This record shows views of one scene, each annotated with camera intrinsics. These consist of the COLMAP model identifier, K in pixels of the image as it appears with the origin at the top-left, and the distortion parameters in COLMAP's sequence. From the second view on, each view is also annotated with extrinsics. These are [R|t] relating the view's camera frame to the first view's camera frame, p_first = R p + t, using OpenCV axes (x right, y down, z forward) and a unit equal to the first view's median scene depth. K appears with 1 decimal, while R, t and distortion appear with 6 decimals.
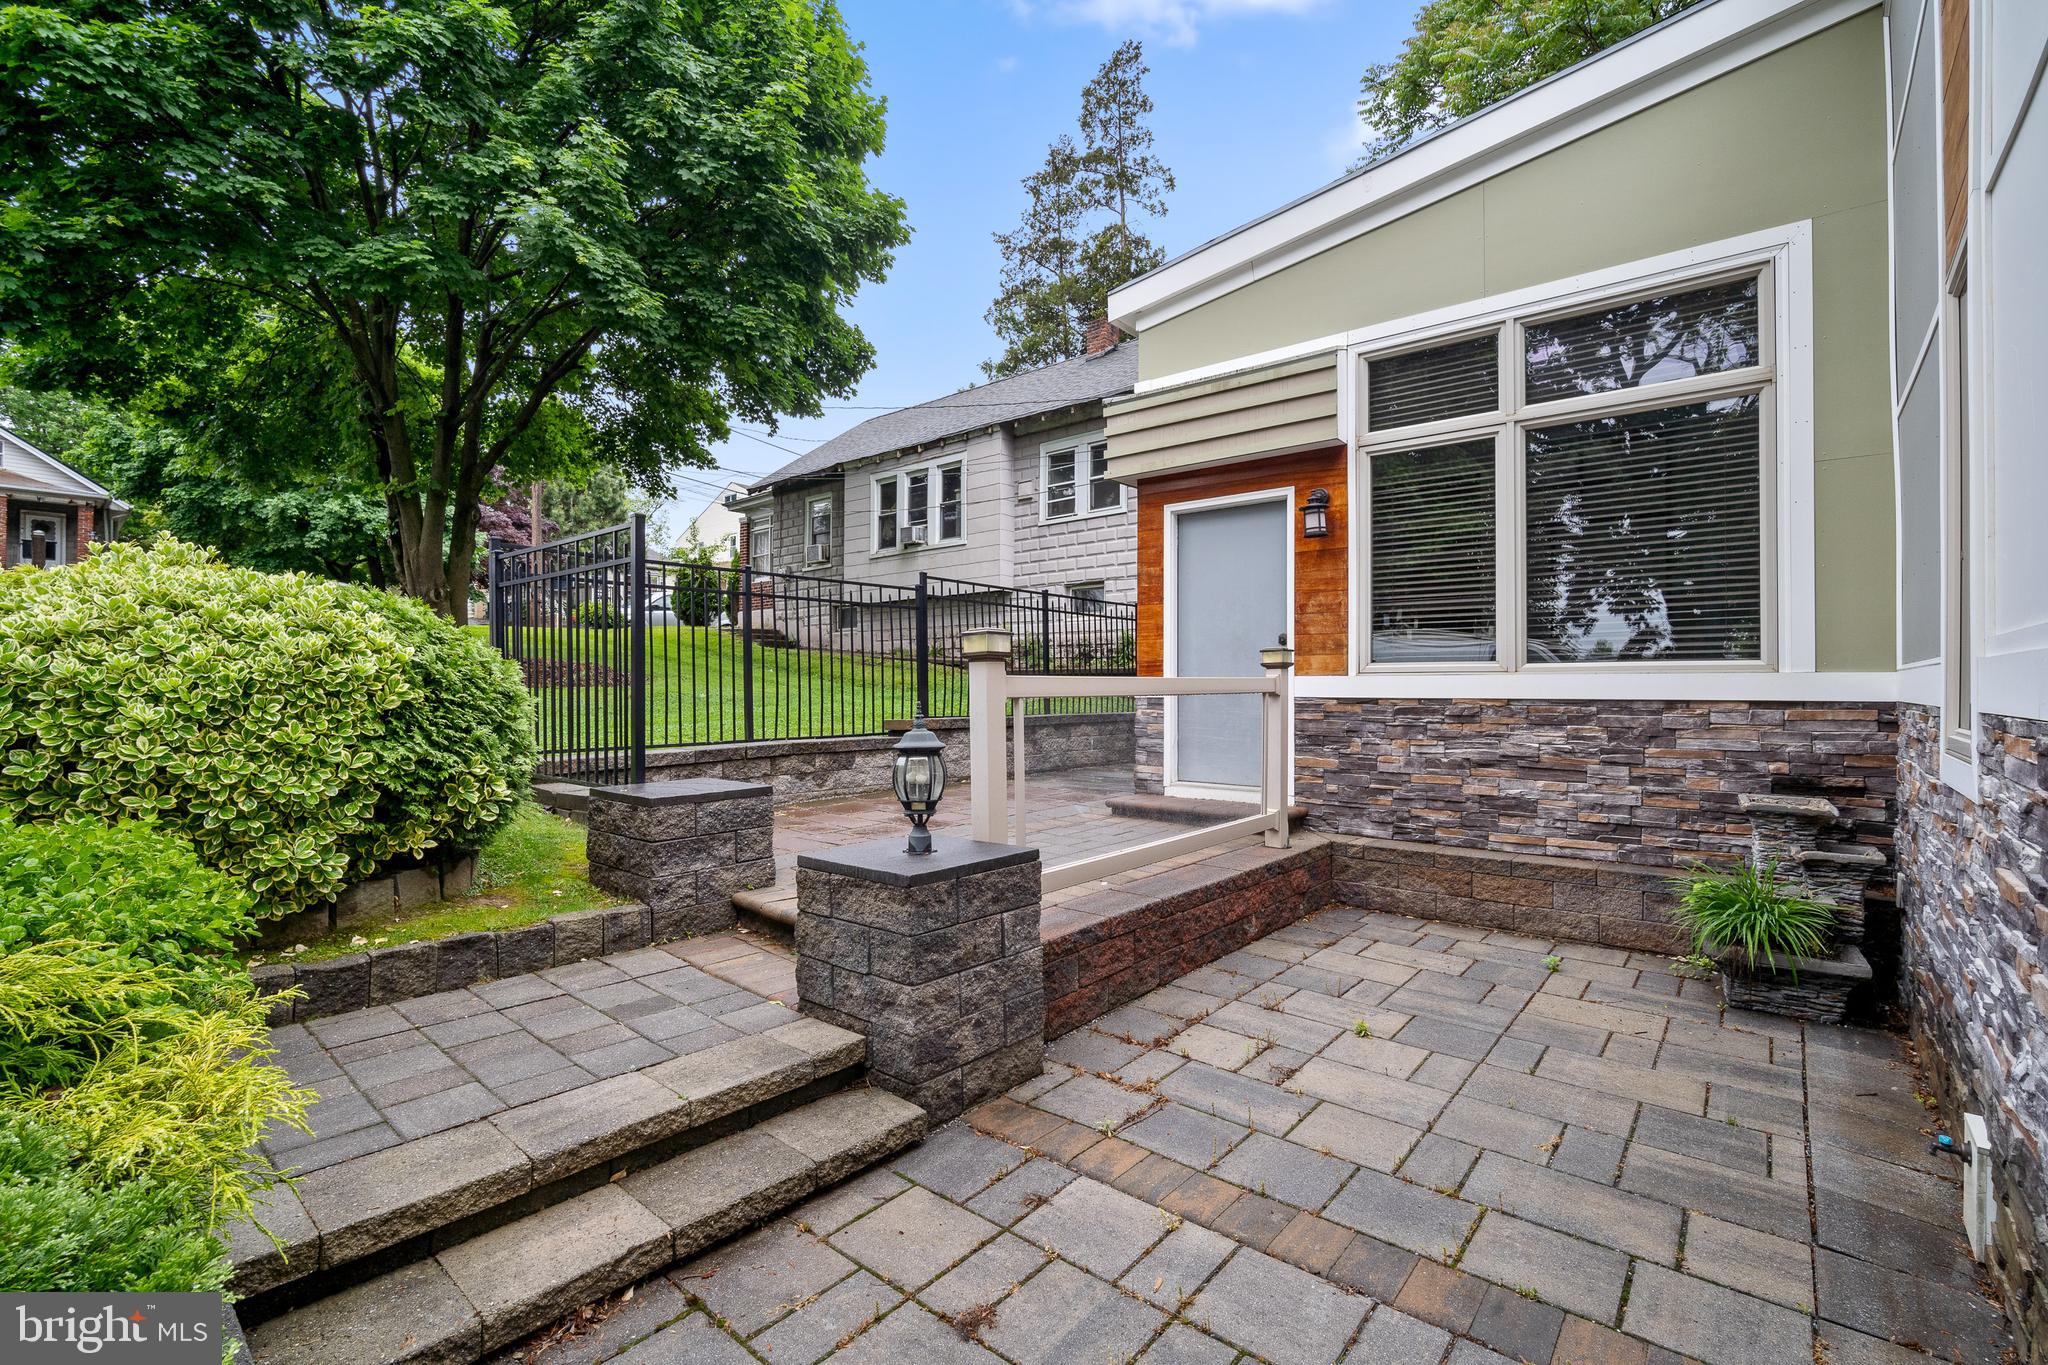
lens RADIAL K [[900.0, 0, 1018.9], [0, 900.0, 677.3], [0, 0, 1]] dist [-0.001415, 0.000132]
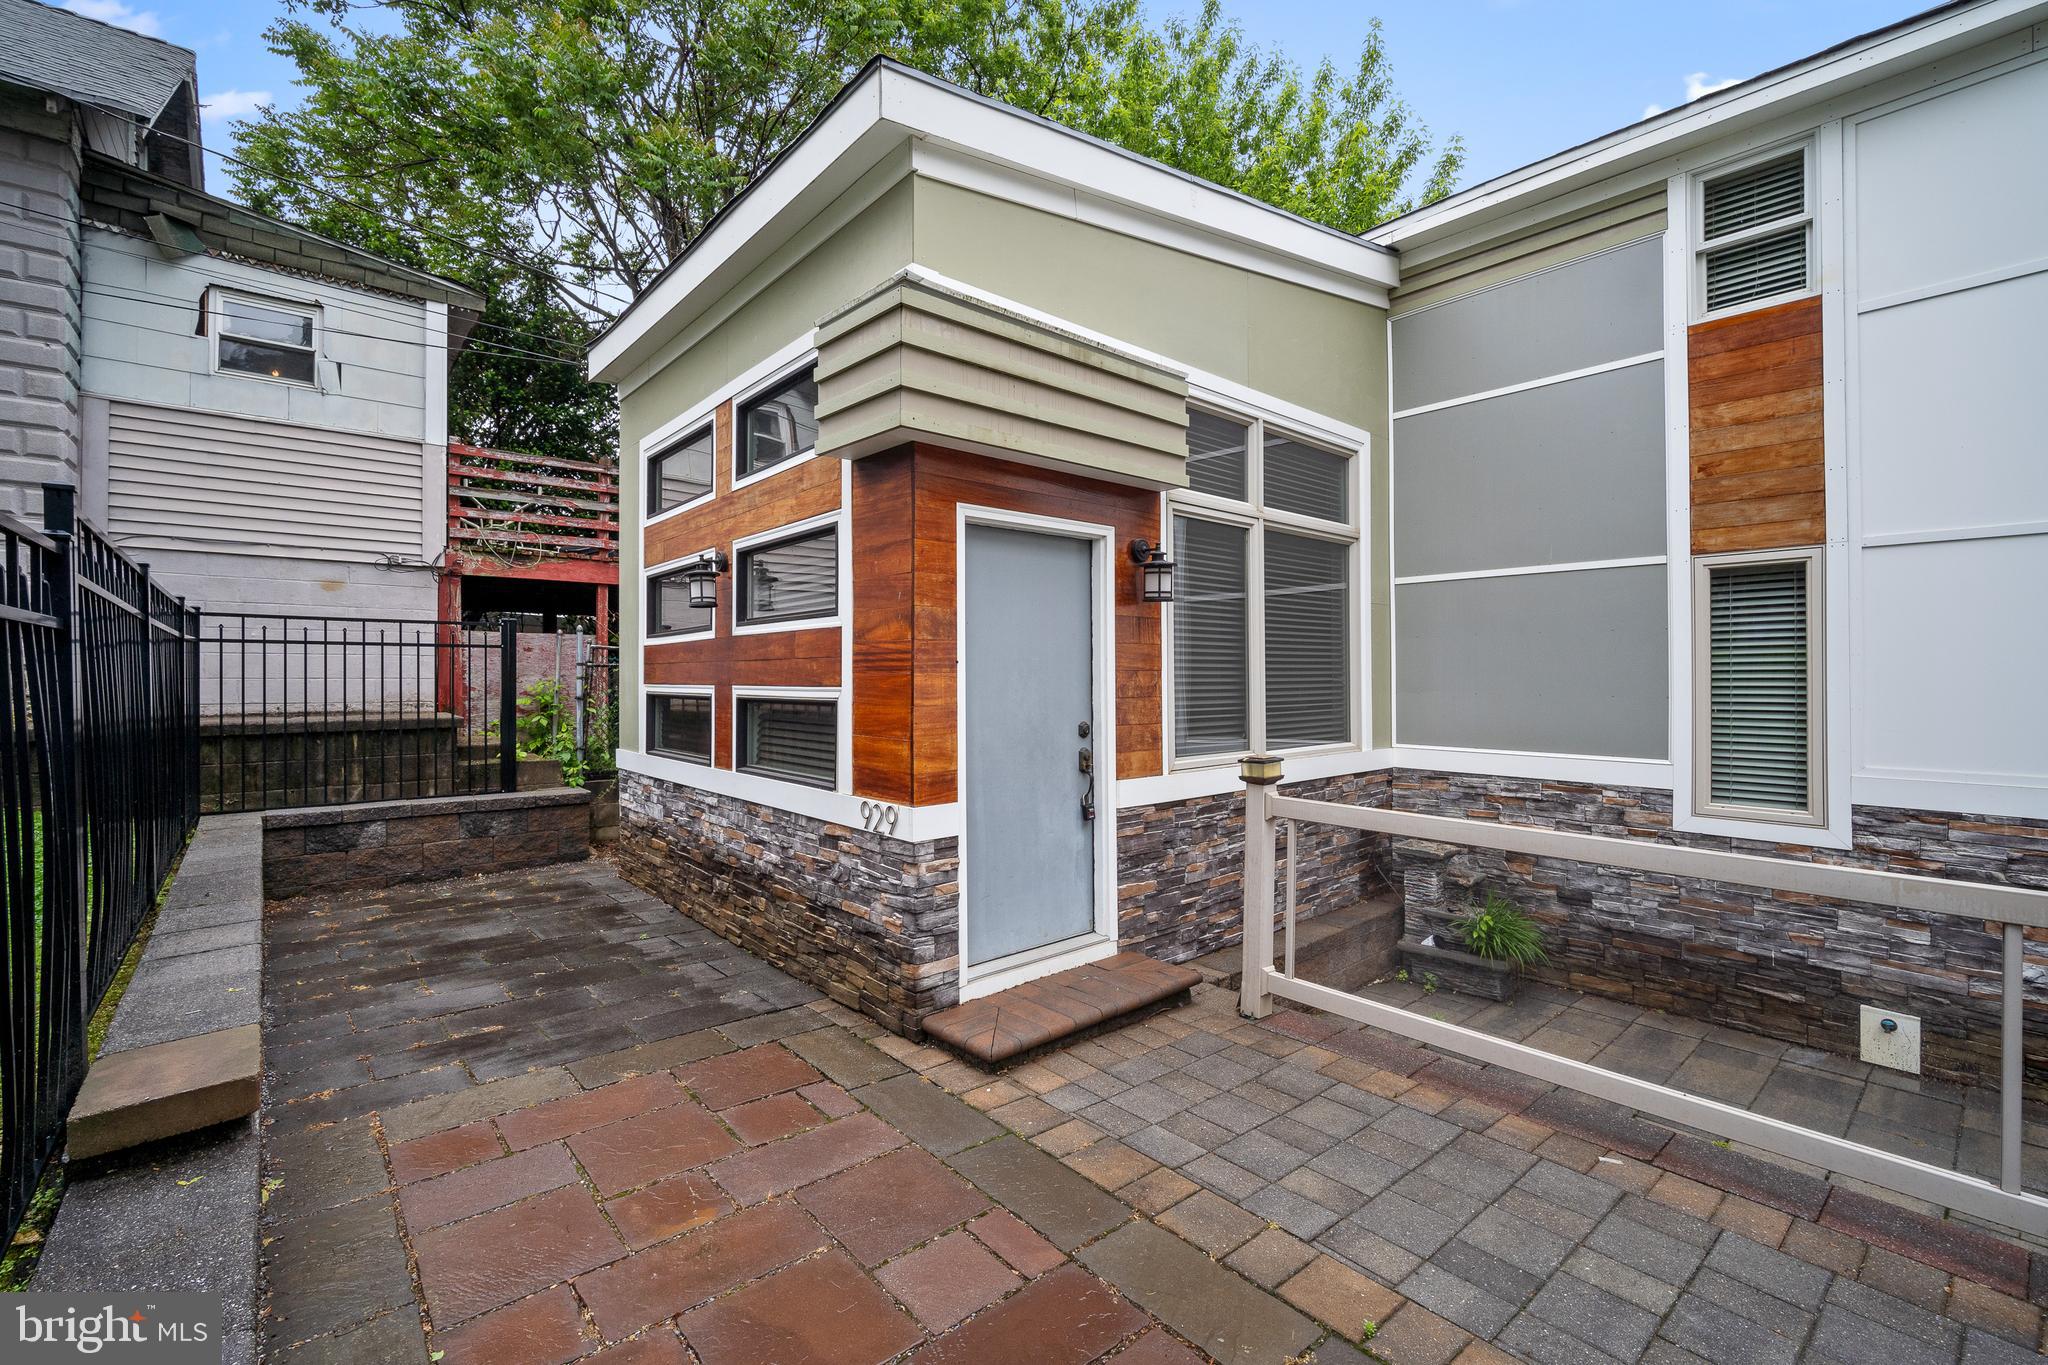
lens RADIAL K [[900.0, 0, 1018.9], [0, 900.0, 677.3], [0, 0, 1]] dist [-0.001415, 0.000132]
pose [[0.158726, -0.001860, 0.987321, -0.464789], [-0.002742, 0.999994, 0.002324, -0.092322], [-0.987319, -0.003076, 0.158720, 0.996897]]
